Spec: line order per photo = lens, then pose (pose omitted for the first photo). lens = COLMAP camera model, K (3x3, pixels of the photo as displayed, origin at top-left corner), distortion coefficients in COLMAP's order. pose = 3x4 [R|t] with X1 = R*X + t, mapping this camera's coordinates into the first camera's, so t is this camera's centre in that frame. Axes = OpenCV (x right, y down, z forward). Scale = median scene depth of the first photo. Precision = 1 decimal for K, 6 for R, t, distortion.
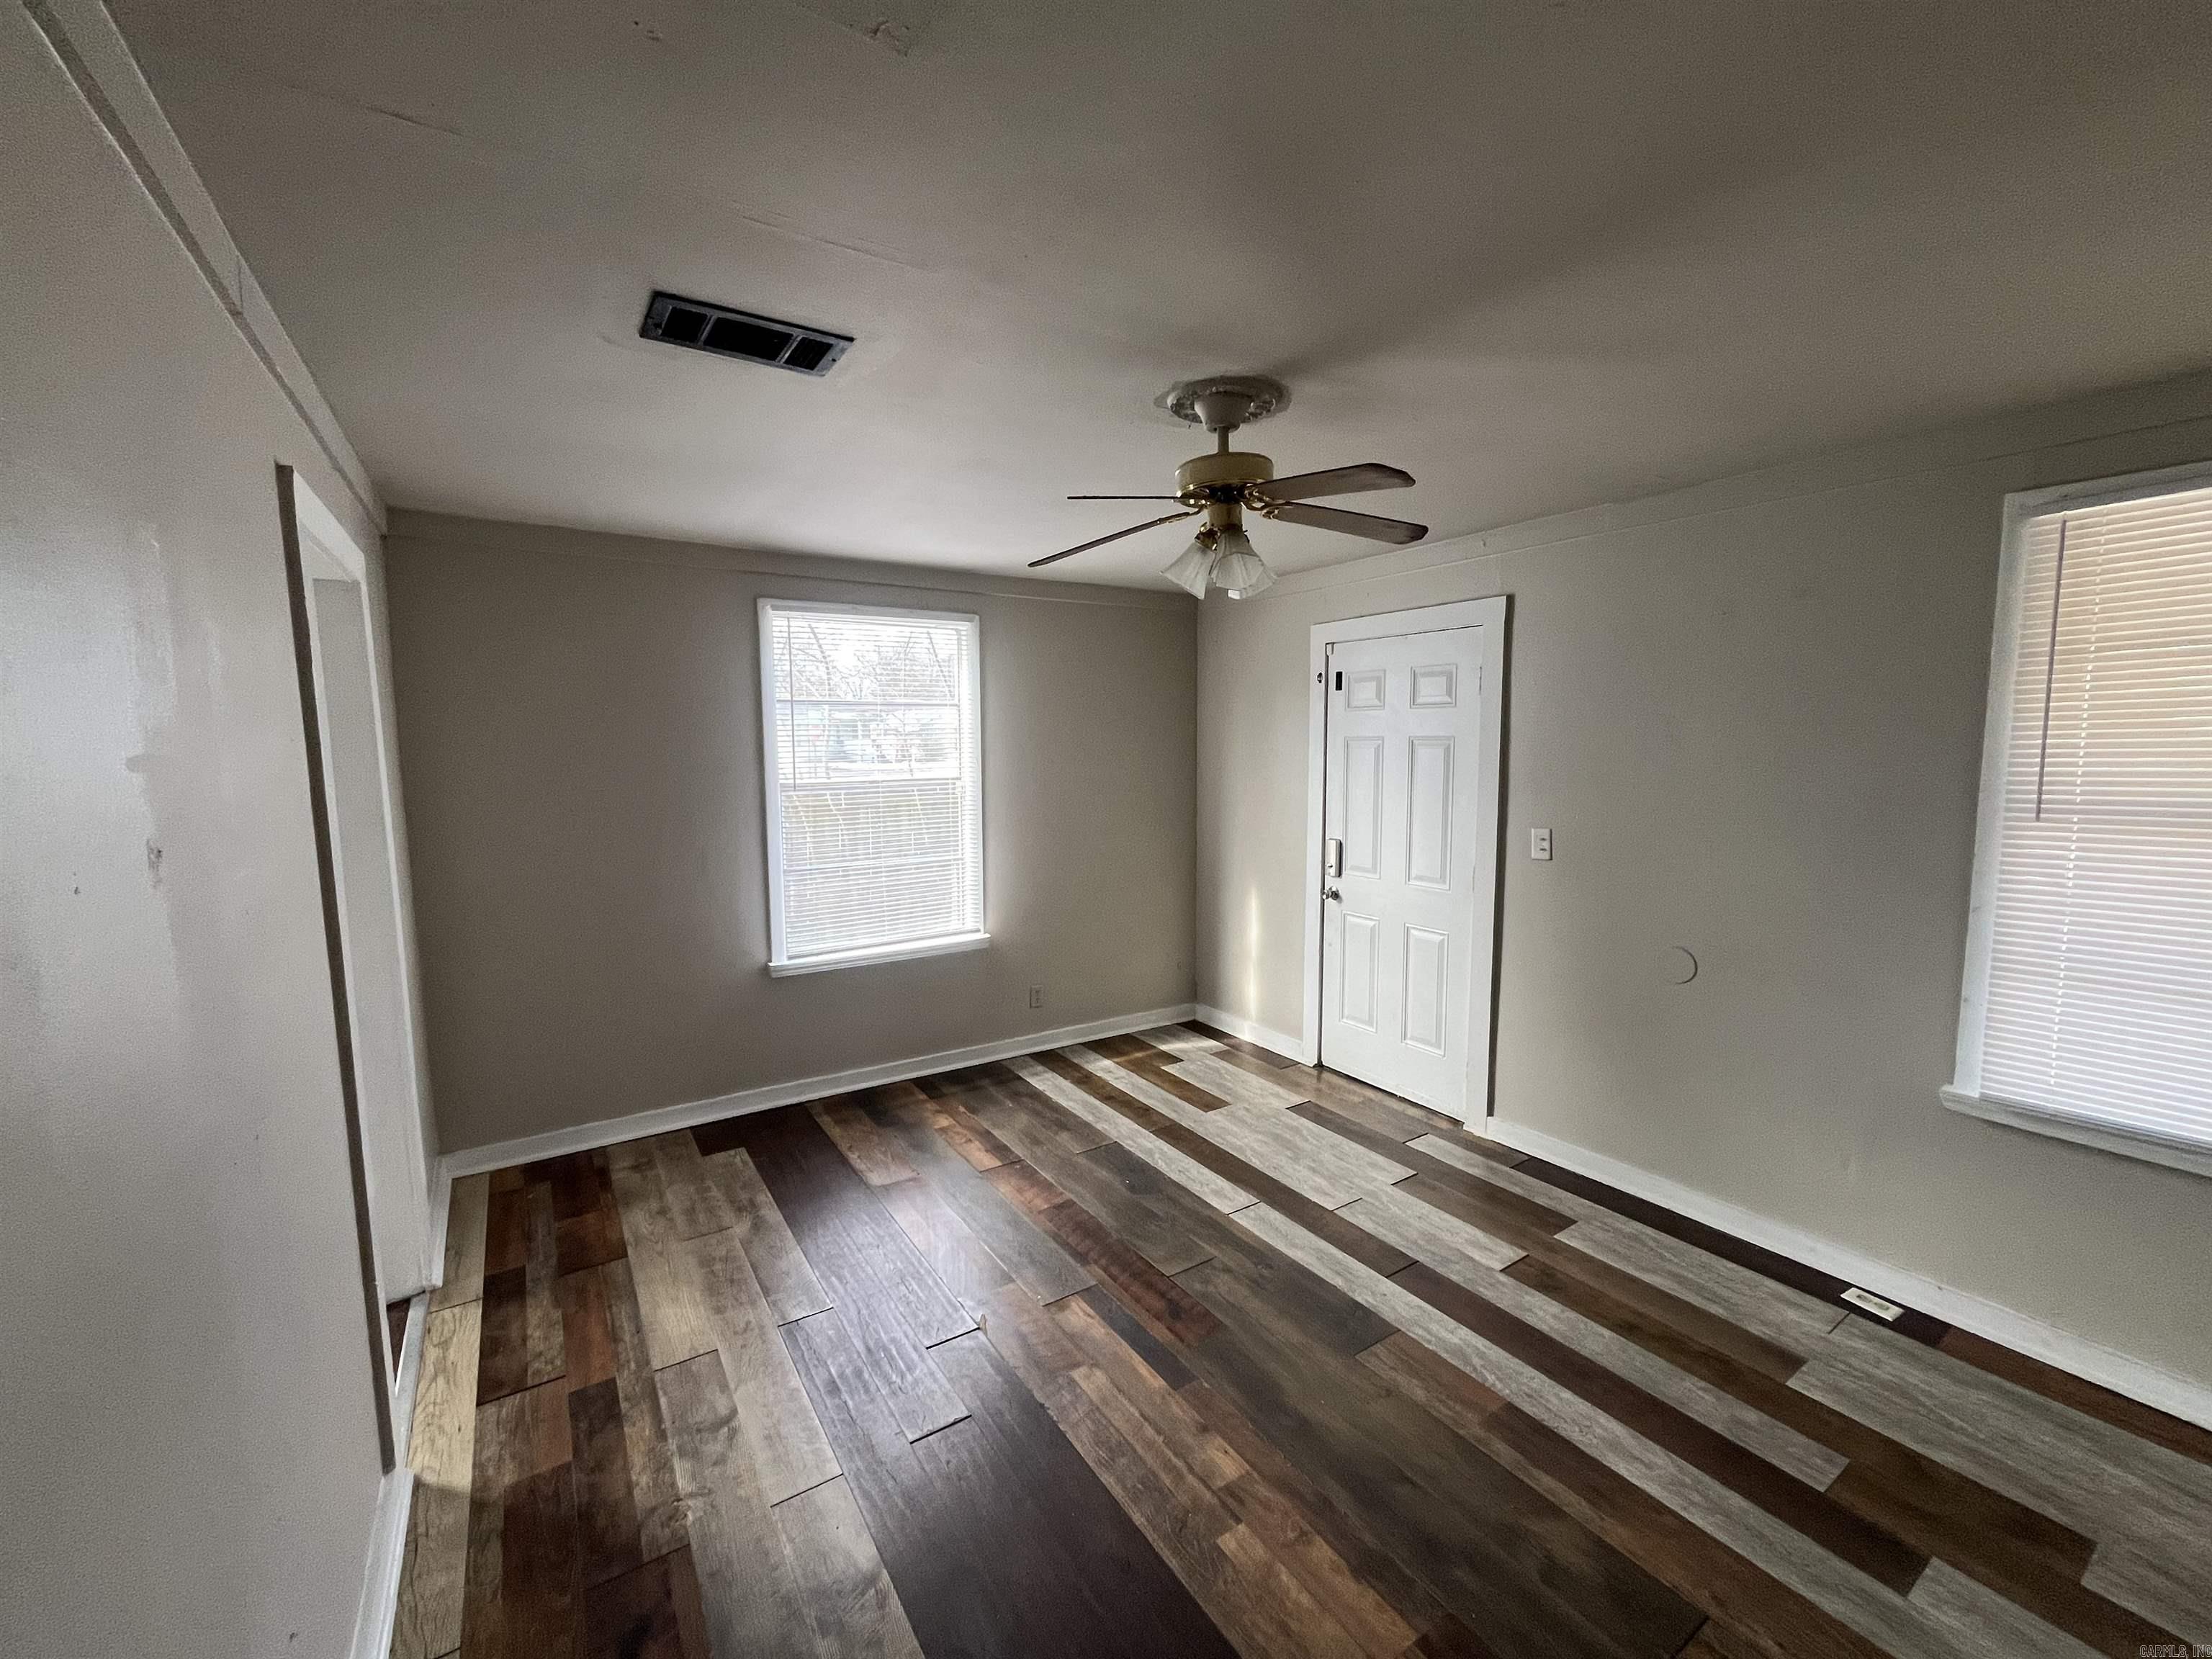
lens RADIAL K [[888.4, 0, 1104.5], [0, 888.4, 831.2], [0, 0, 1]] dist [0.000531, 0.000053]
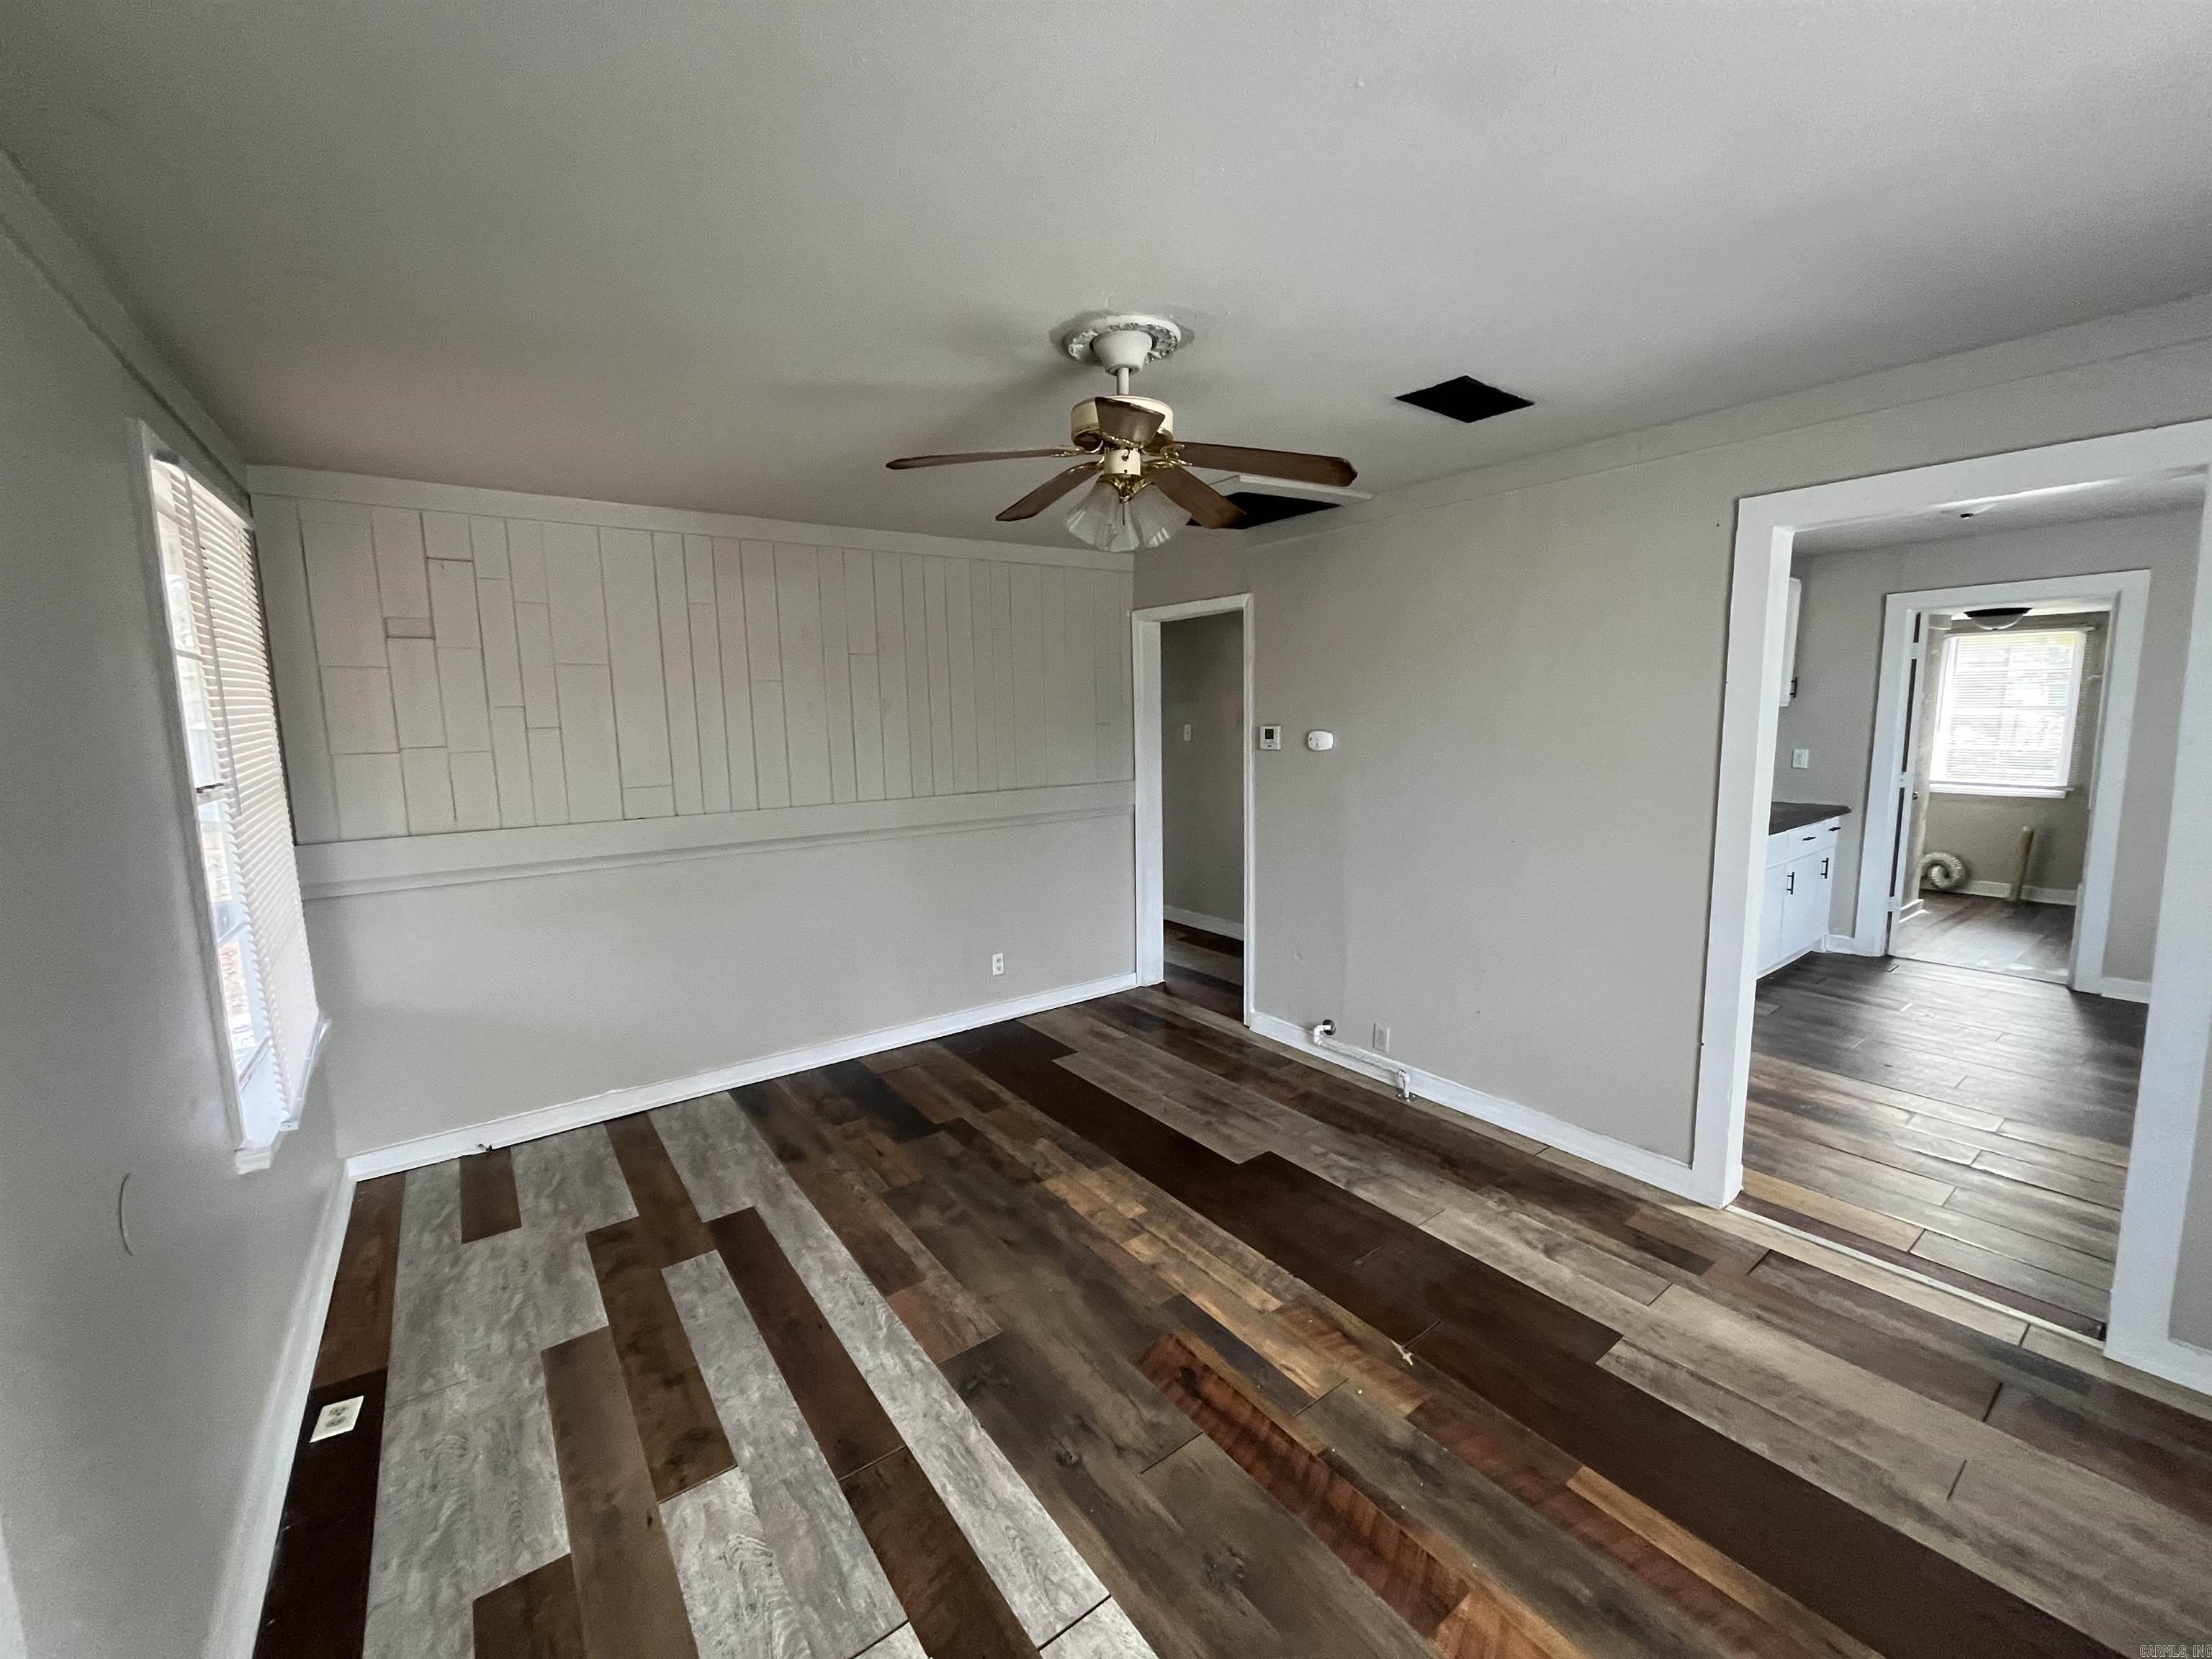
lens RADIAL K [[888.4, 0, 1107.3], [0, 888.4, 827.0], [0, 0, 1]] dist [0.000531, 0.000053]
pose [[-0.997909, 0.037524, -0.052631, 0.202315], [0.024124, 0.971616, 0.235331, -0.186445], [0.059967, 0.233569, -0.970489, 1.886609]]
